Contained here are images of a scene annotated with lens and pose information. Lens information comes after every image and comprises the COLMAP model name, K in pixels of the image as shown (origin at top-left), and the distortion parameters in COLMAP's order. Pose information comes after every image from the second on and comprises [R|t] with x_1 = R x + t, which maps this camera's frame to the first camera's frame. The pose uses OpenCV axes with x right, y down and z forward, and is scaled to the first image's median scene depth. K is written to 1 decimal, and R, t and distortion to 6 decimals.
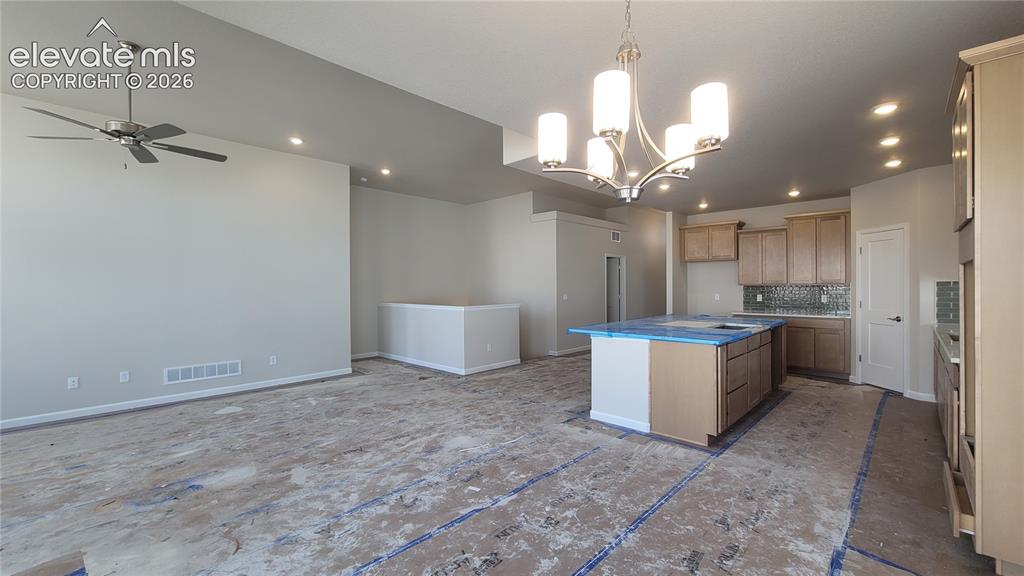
lens RADIAL K [[414.9, 0, 515.6], [0, 414.9, 288.3], [0, 0, 1]] dist [-0.000765, -0.000130]
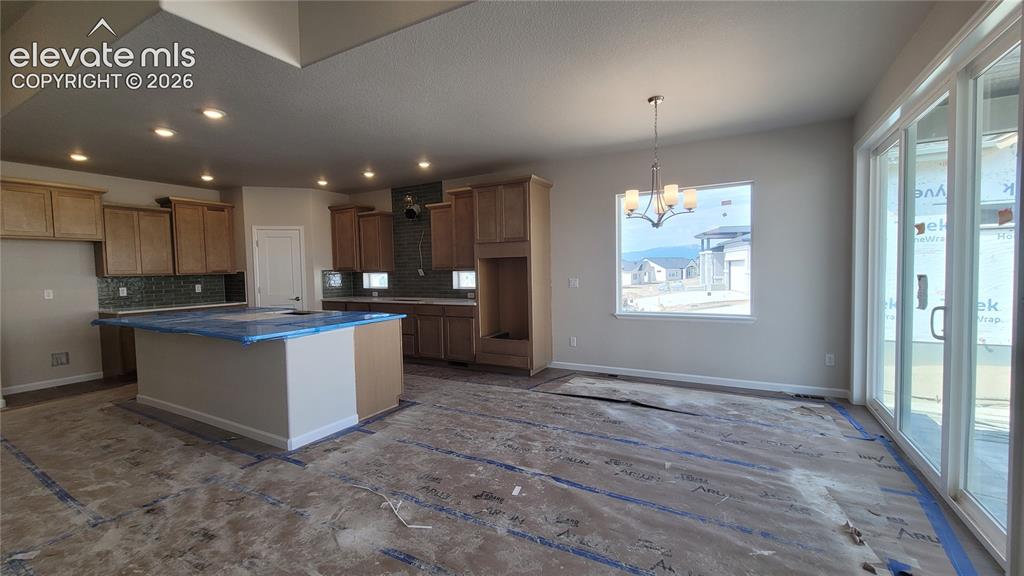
lens RADIAL K [[414.9, 0, 515.6], [0, 414.9, 288.3], [0, 0, 1]] dist [-0.000765, -0.000130]
pose [[-0.249120, -0.032636, 0.967923, -0.754192], [0.026962, 0.998811, 0.040617, 0.009449], [-0.968097, 0.036215, -0.247943, 0.959904]]
